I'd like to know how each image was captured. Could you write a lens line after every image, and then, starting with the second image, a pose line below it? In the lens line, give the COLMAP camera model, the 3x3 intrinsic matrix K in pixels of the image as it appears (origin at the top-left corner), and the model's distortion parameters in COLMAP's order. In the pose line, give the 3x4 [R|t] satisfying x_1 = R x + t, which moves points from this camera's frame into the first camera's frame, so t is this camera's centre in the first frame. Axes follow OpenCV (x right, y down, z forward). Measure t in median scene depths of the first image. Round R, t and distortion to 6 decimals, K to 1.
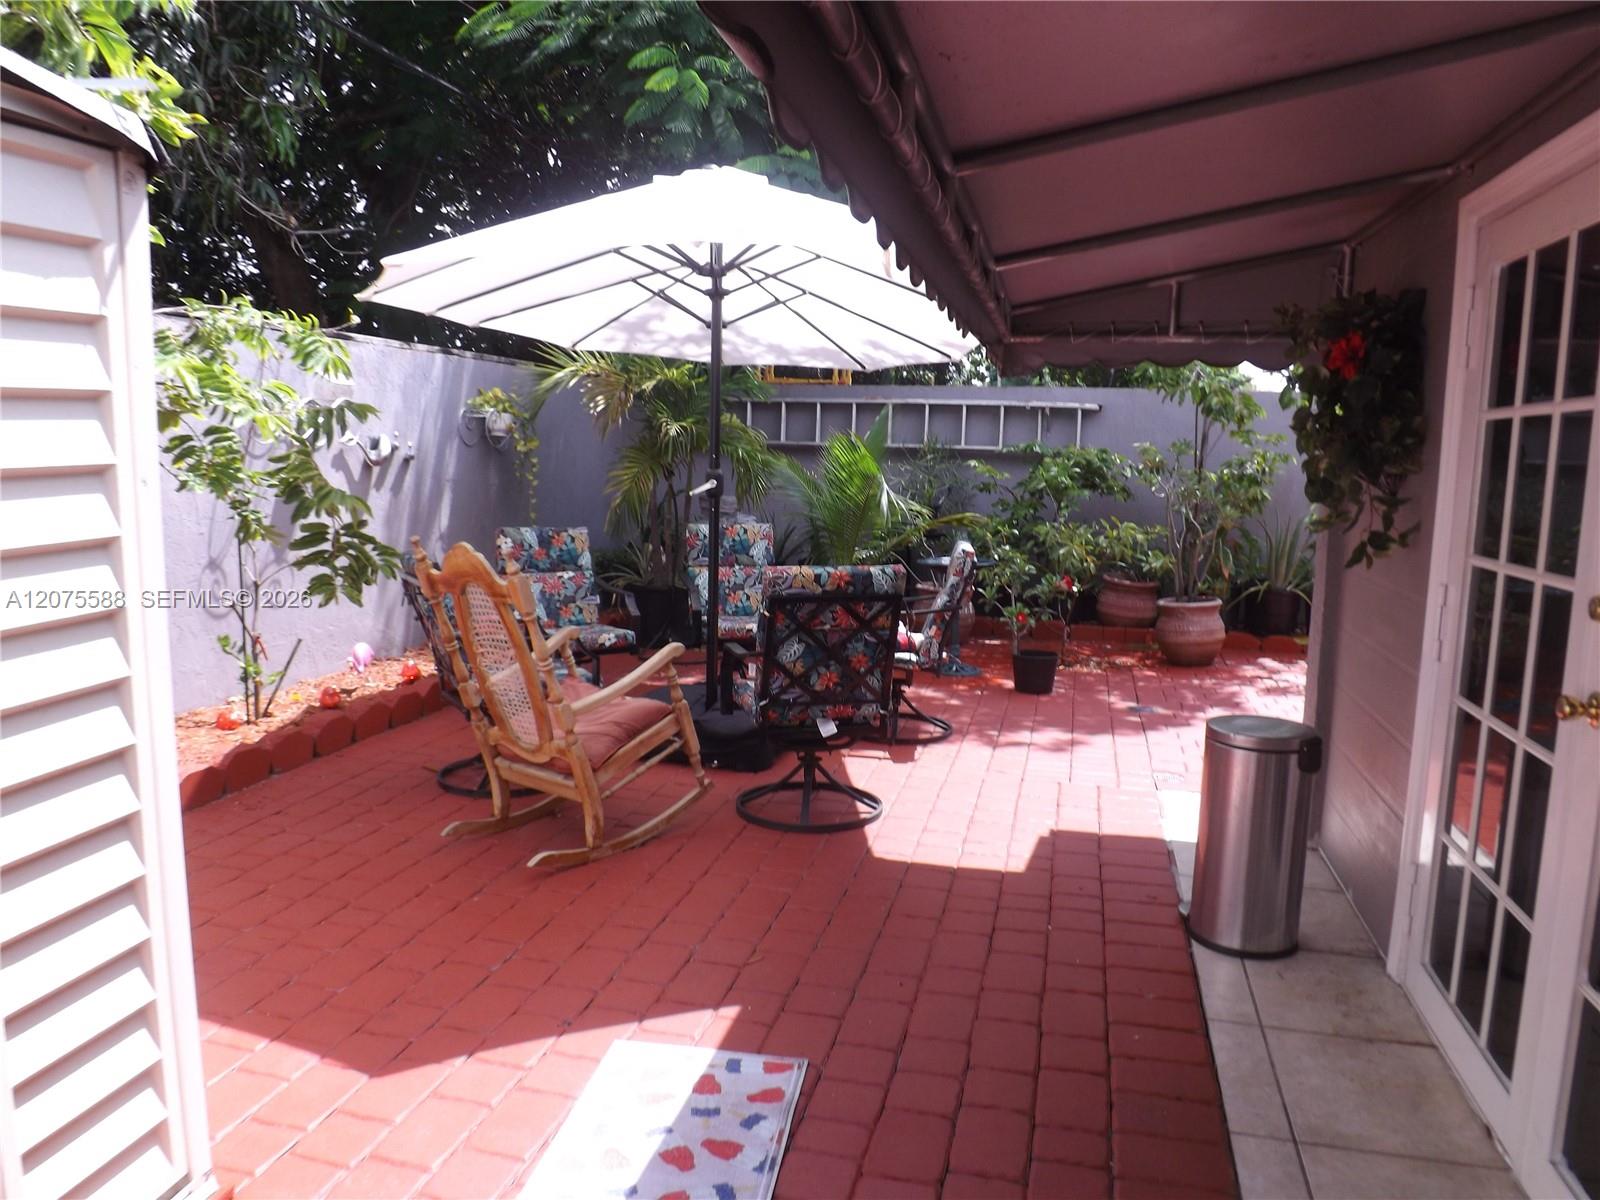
lens RADIAL K [[1191.7, 0, 802.8], [0, 1191.7, 597.9], [0, 0, 1]] dist [-0.038643, -0.003958]
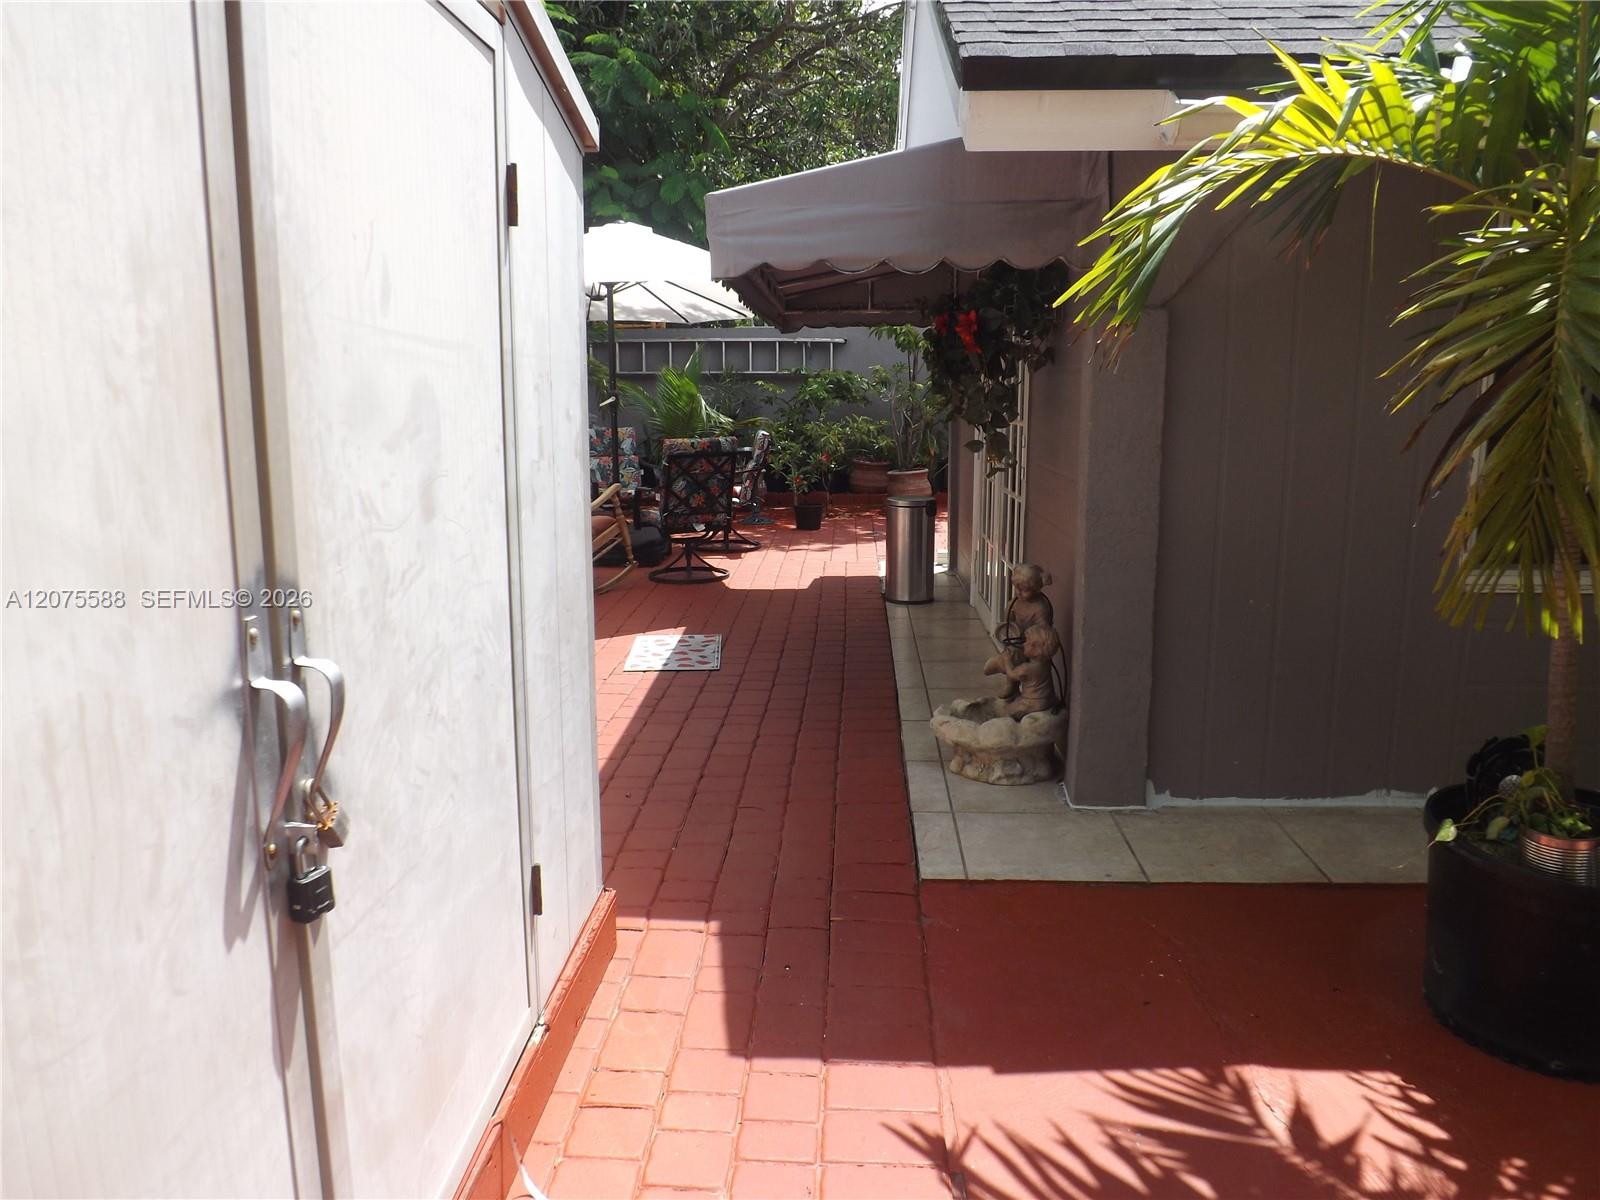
lens RADIAL K [[1191.7, 0, 791.9], [0, 1191.7, 598.1], [0, 0, 1]] dist [-0.038643, -0.003958]
pose [[0.982840, -0.063354, 0.173238, -0.117408], [0.052774, 0.996488, 0.065017, 0.074848], [-0.176748, -0.054759, 0.982732, -0.605059]]
